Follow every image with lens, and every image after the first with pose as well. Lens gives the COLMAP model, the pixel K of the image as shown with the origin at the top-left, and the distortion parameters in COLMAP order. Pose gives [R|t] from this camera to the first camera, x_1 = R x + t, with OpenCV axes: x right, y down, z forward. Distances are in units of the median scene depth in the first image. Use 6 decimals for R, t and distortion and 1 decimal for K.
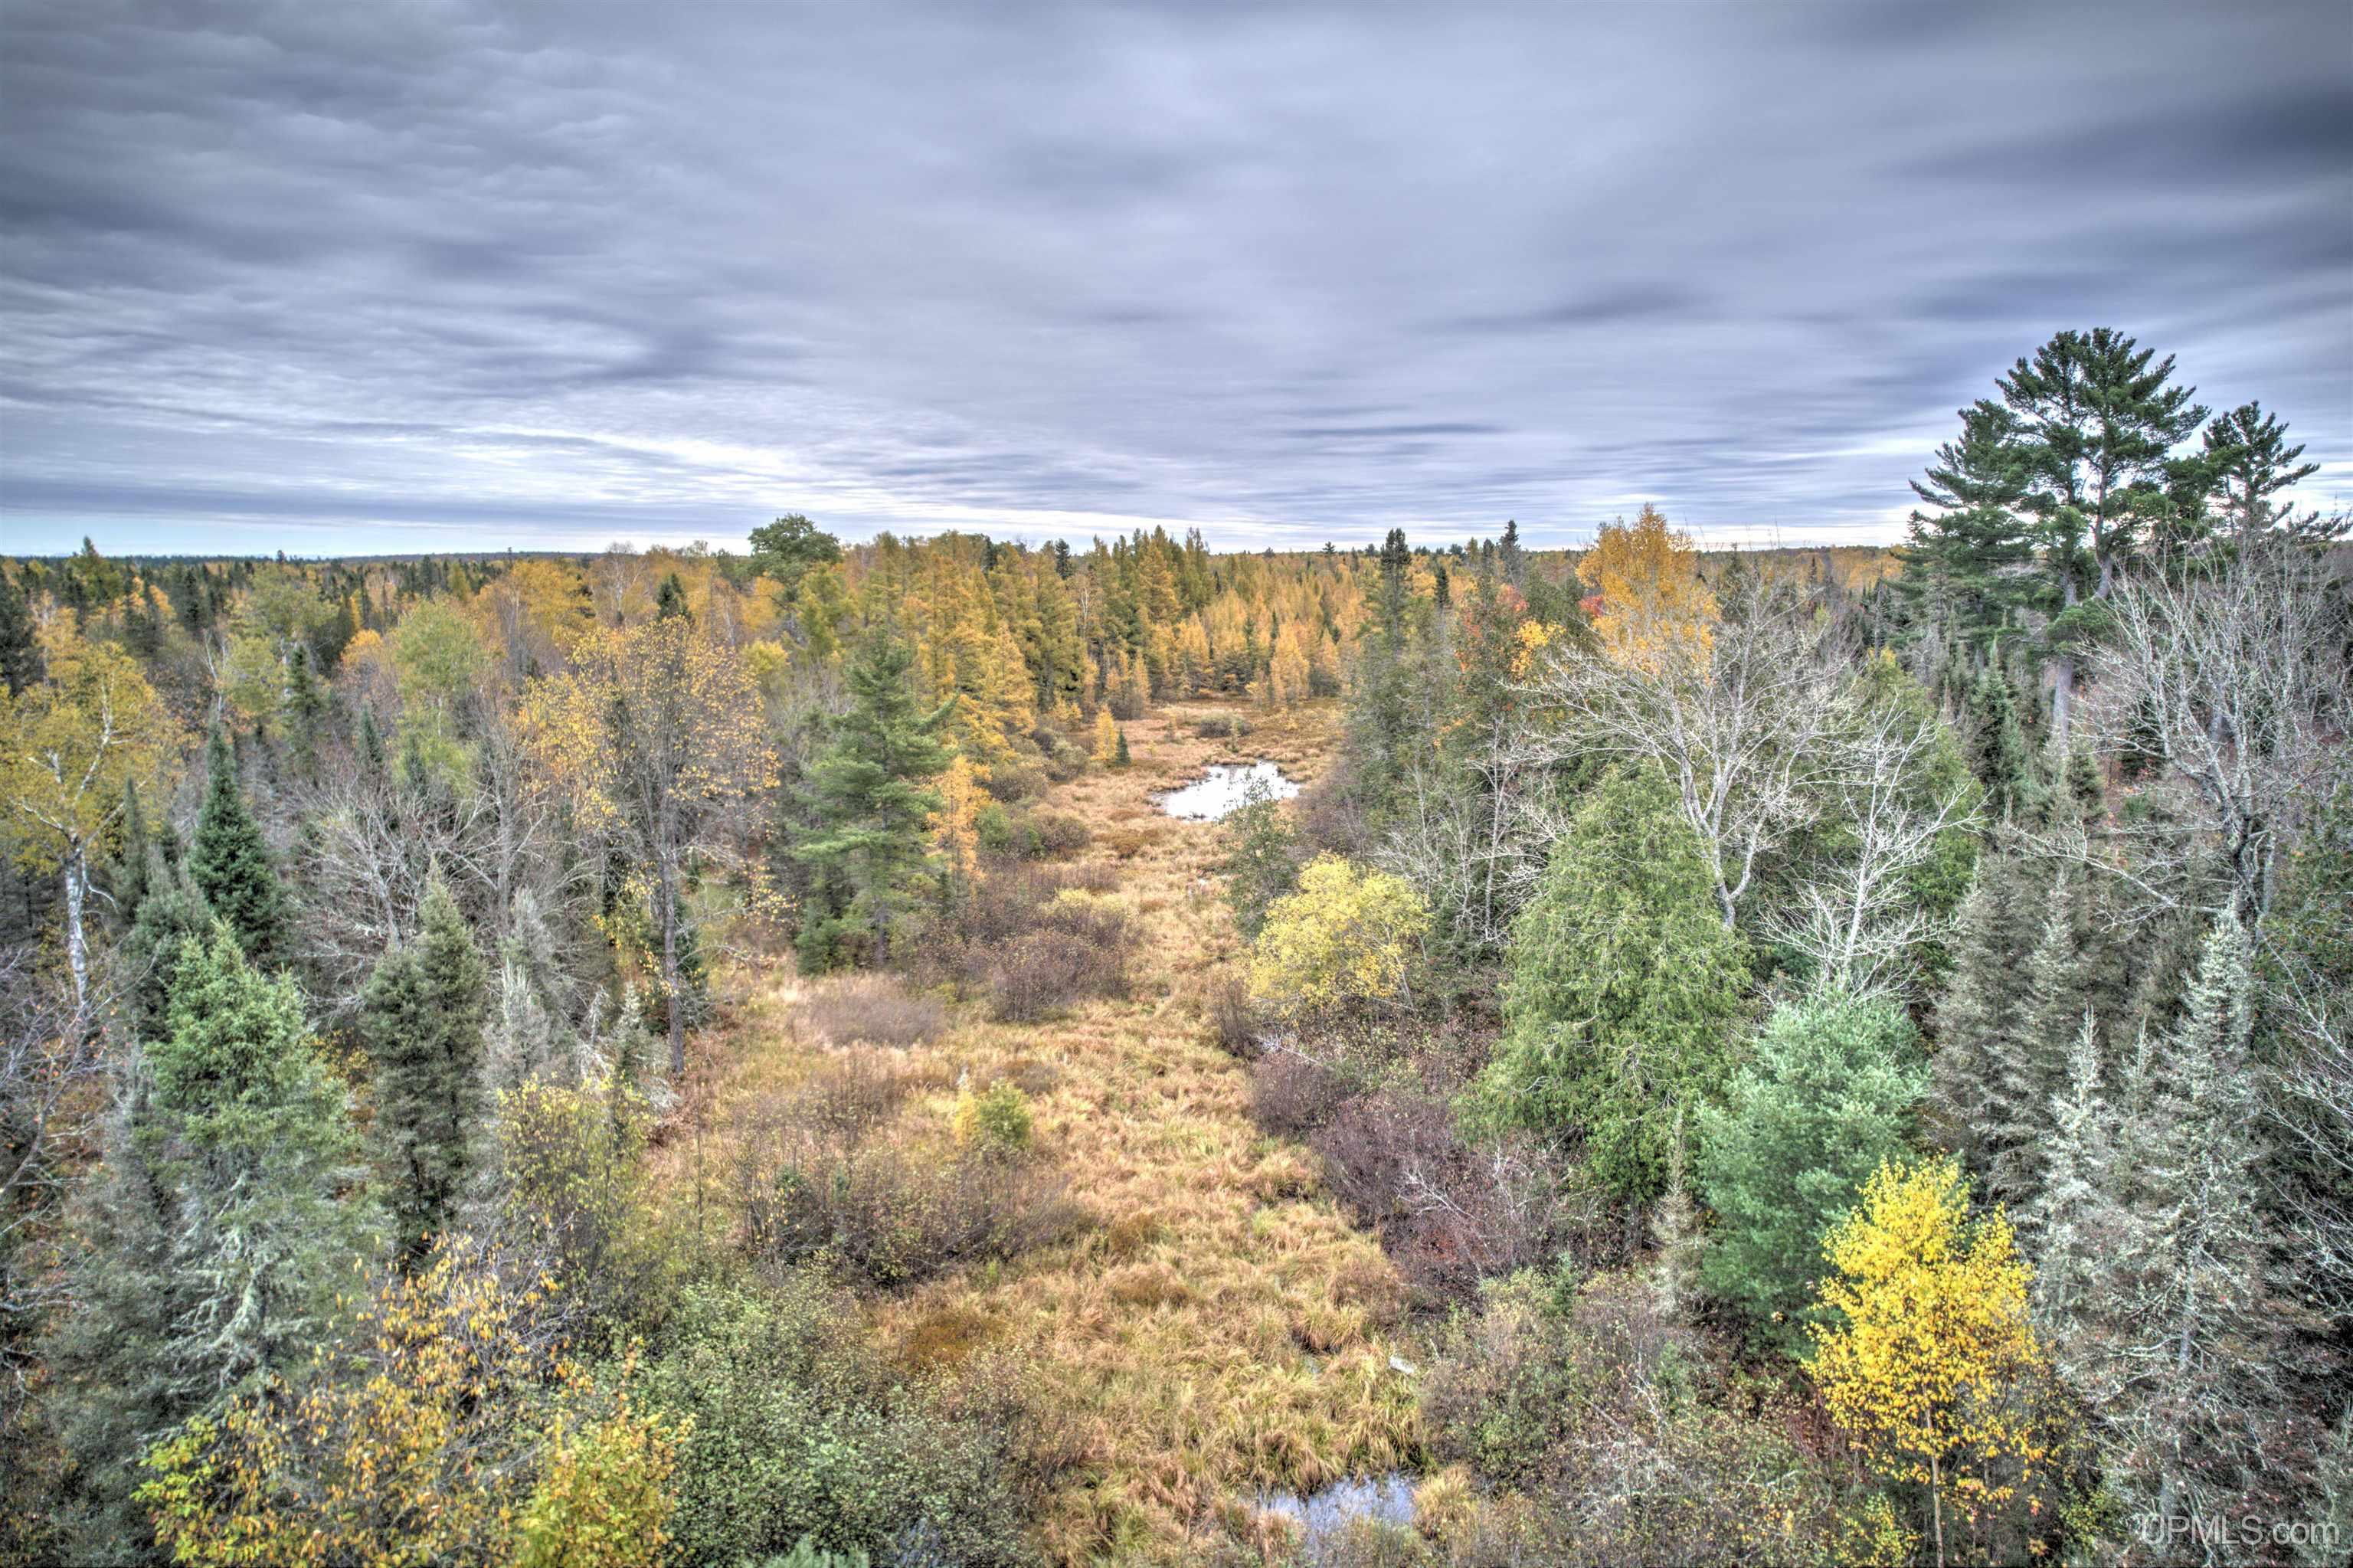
lens RADIAL K [[1498.0, 0, 1183.4], [0, 1498.0, 777.5], [0, 0, 1]] dist [-0.058907, 0.046709]
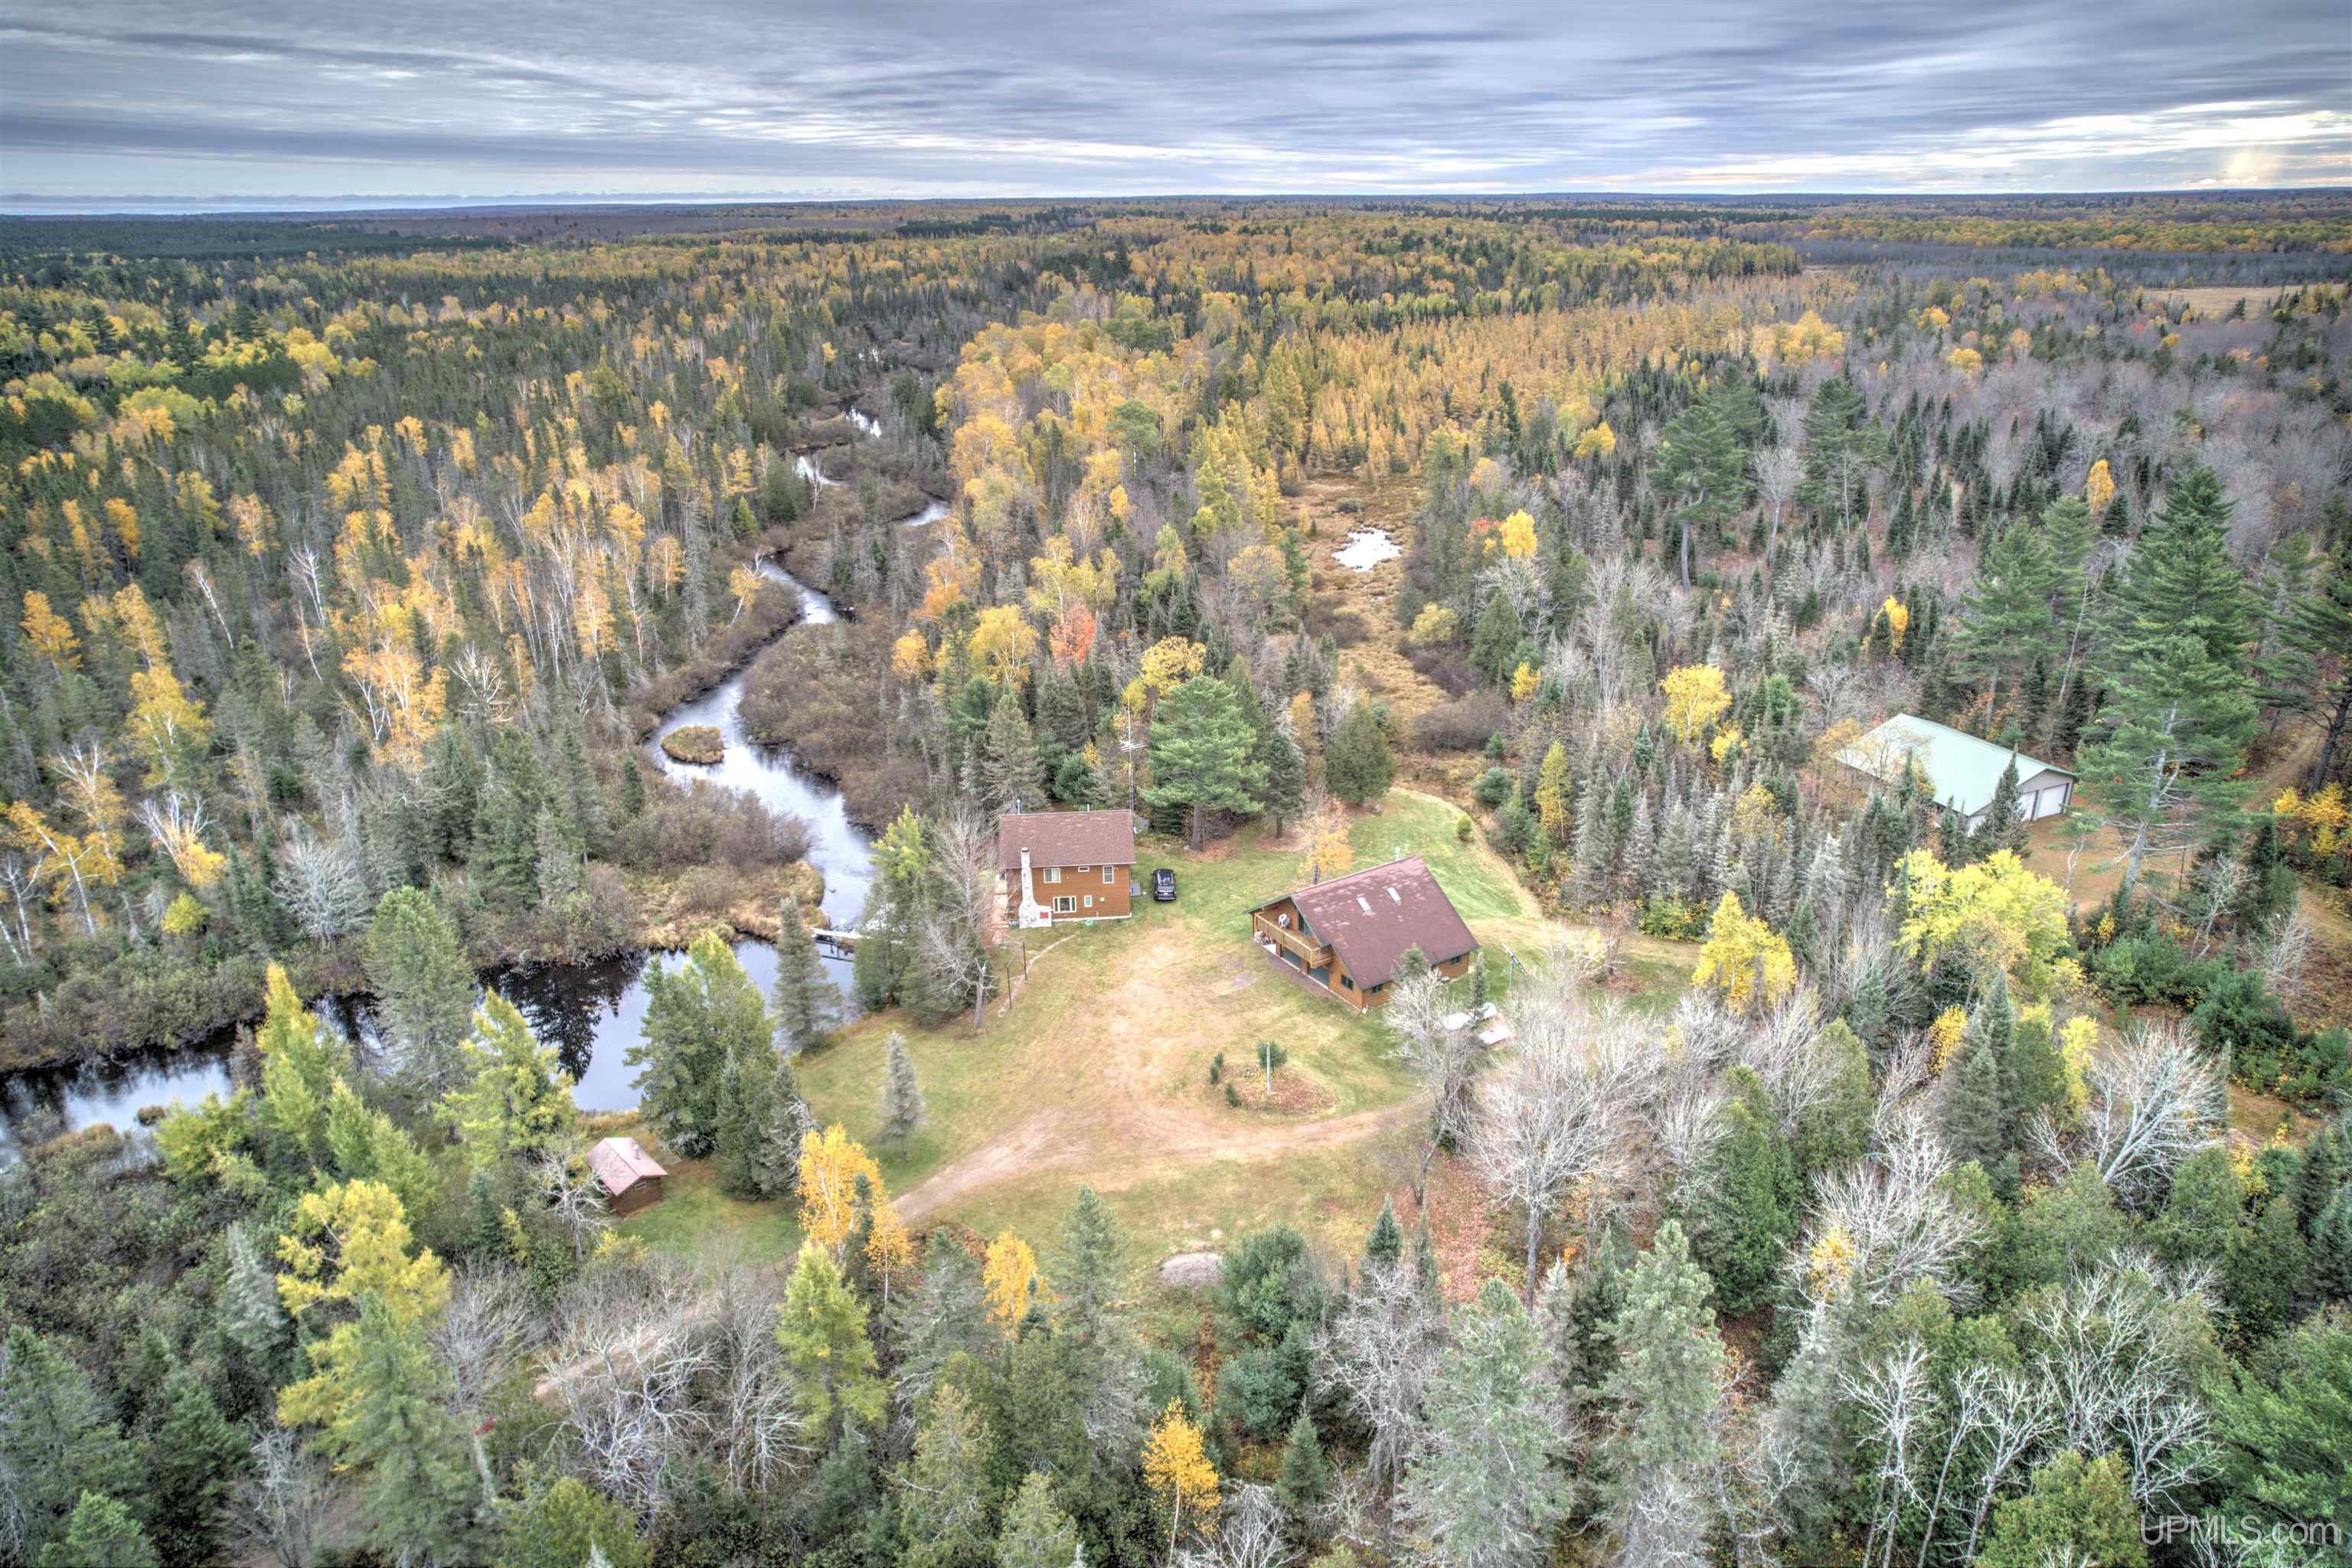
lens RADIAL K [[1497.3, 0, 1172.8], [0, 1497.3, 786.5], [0, 0, 1]] dist [-0.058907, 0.046709]
pose [[0.999854, -0.002800, -0.016879, -0.505132], [0.006747, 0.971104, 0.238560, -0.413072], [0.015724, -0.238639, 0.970981, -2.852210]]
